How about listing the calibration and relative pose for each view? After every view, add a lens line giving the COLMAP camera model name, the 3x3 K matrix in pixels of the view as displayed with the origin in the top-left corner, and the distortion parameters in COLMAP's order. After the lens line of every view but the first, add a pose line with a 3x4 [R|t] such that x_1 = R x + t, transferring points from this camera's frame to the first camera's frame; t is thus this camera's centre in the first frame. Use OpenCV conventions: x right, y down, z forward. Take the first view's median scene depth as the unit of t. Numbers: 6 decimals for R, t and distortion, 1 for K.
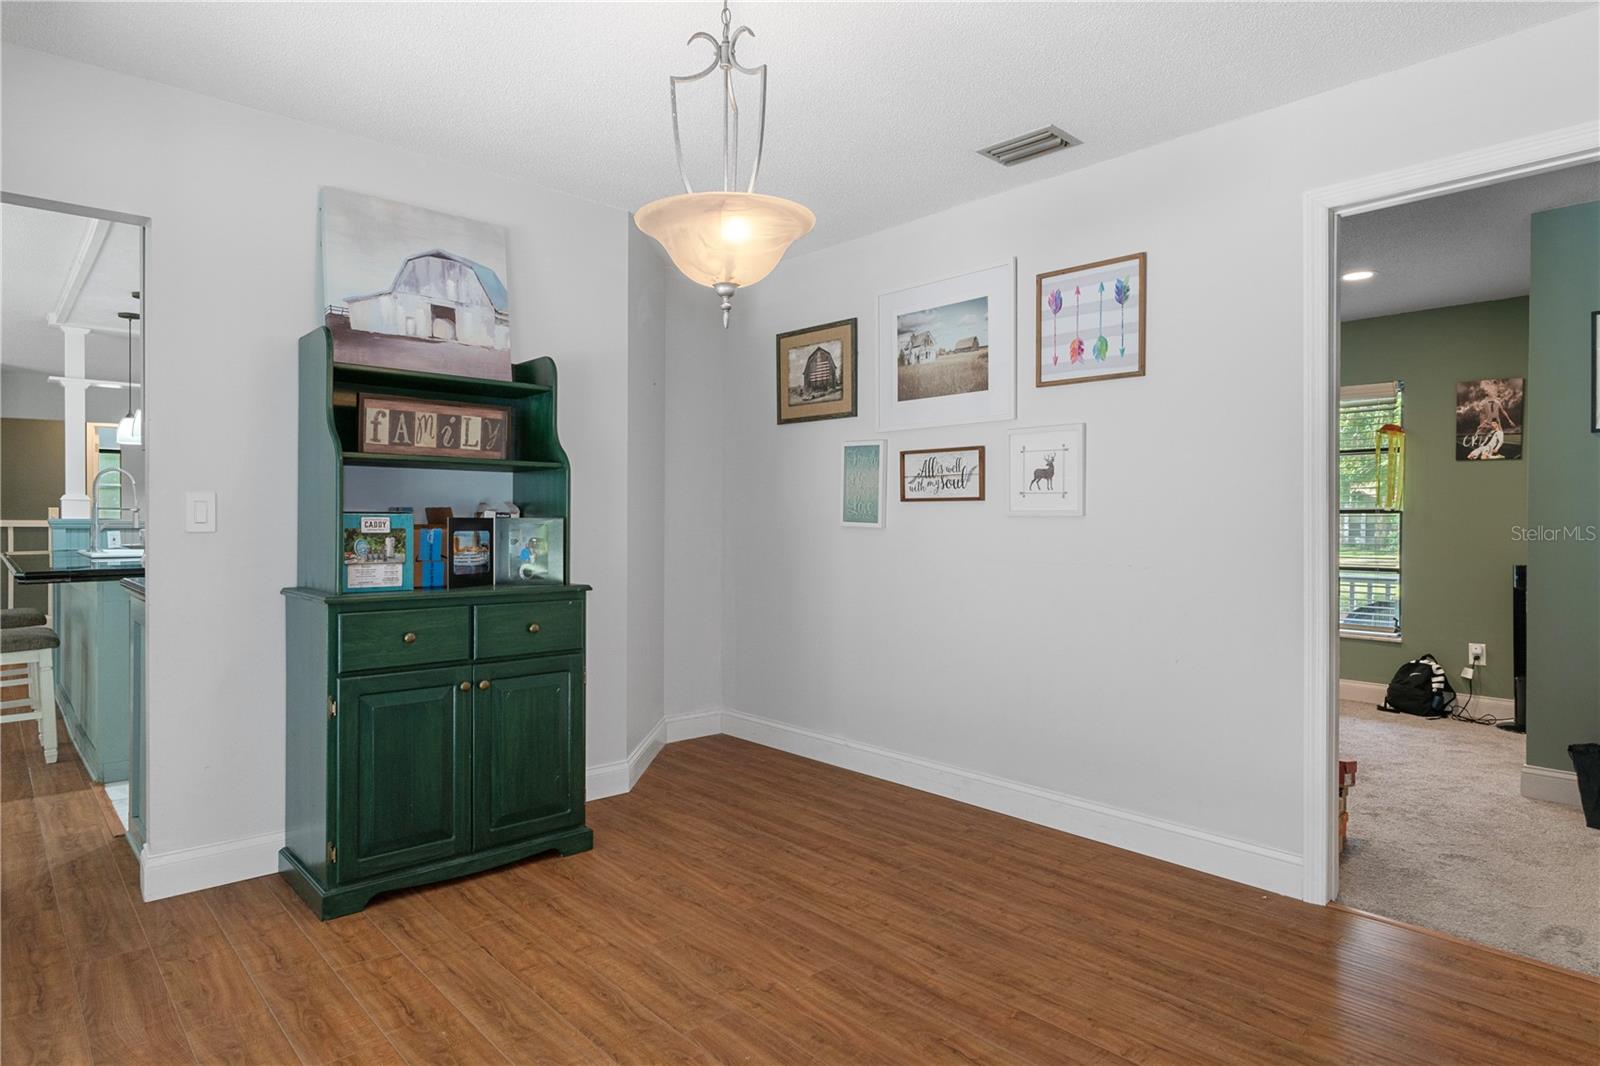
lens RADIAL K [[883.3, 0, 808.3], [0, 883.3, 511.9], [0, 0, 1]] dist [-0.004588, -0.001172]
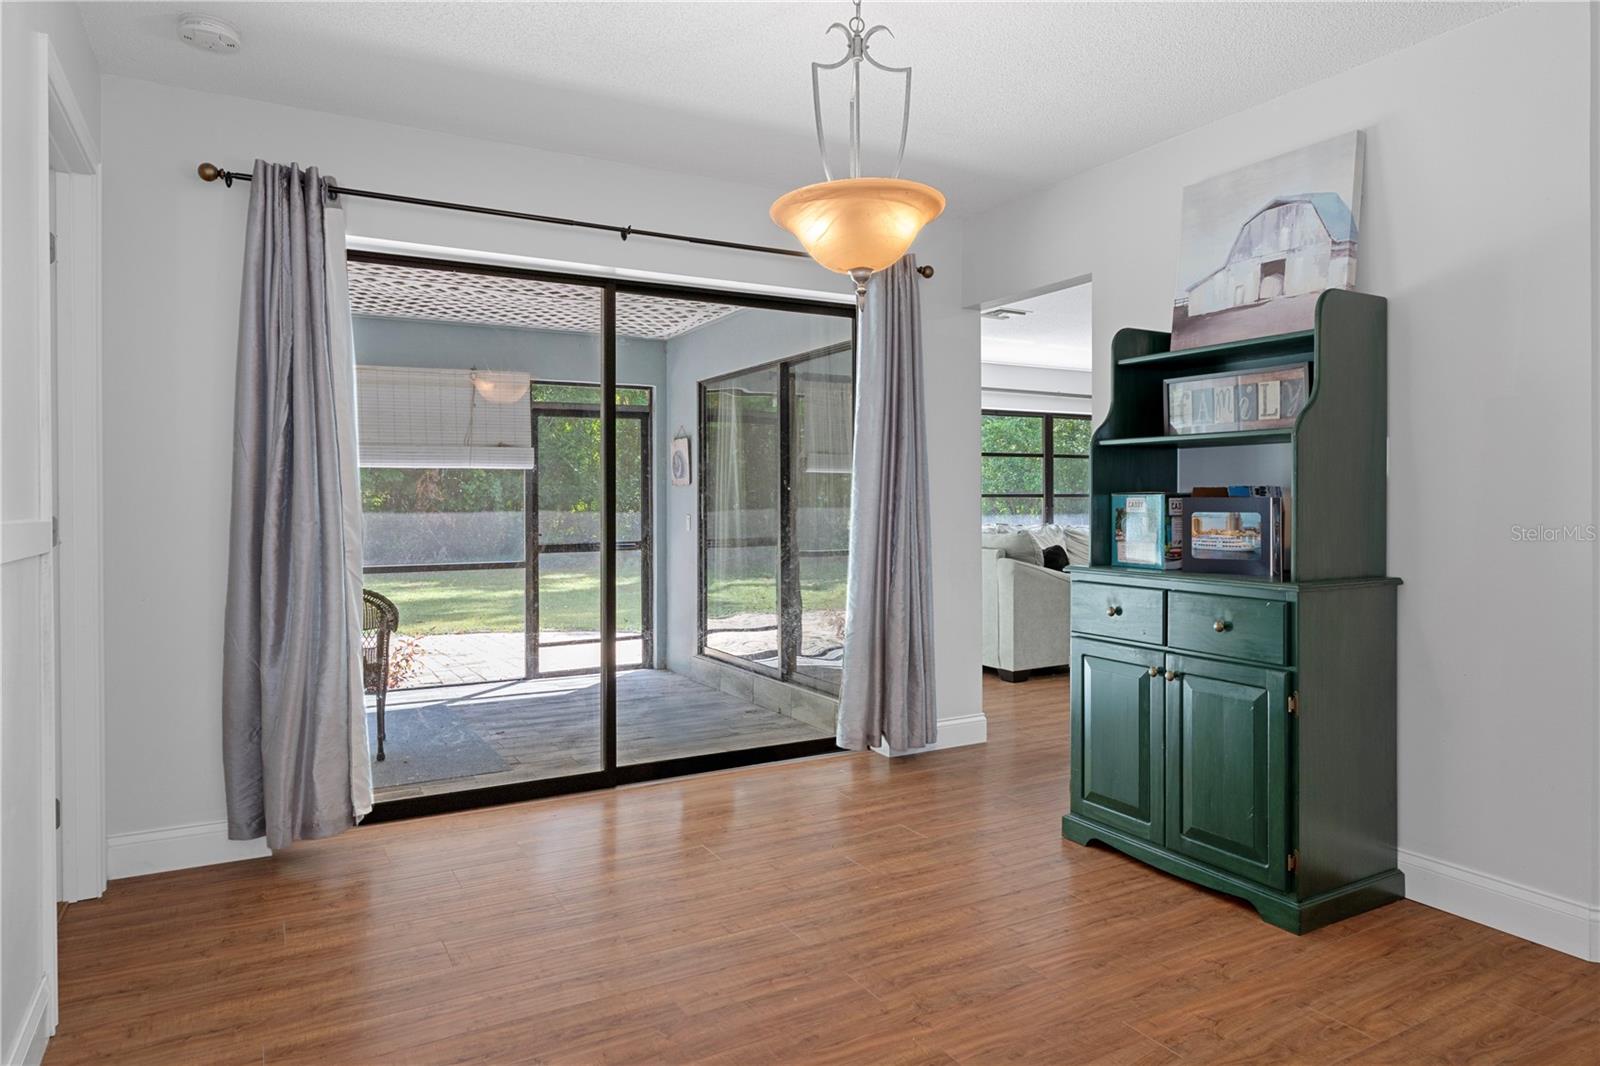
lens RADIAL K [[969.5, 0, 803.1], [0, 969.5, 483.0], [0, 0, 1]] dist [-0.005385, -0.002051]
pose [[-0.215469, -0.020348, -0.976299, 0.677717], [0.010379, 0.999679, -0.023126, 0.009862], [0.976456, -0.015116, -0.215188, 0.786033]]
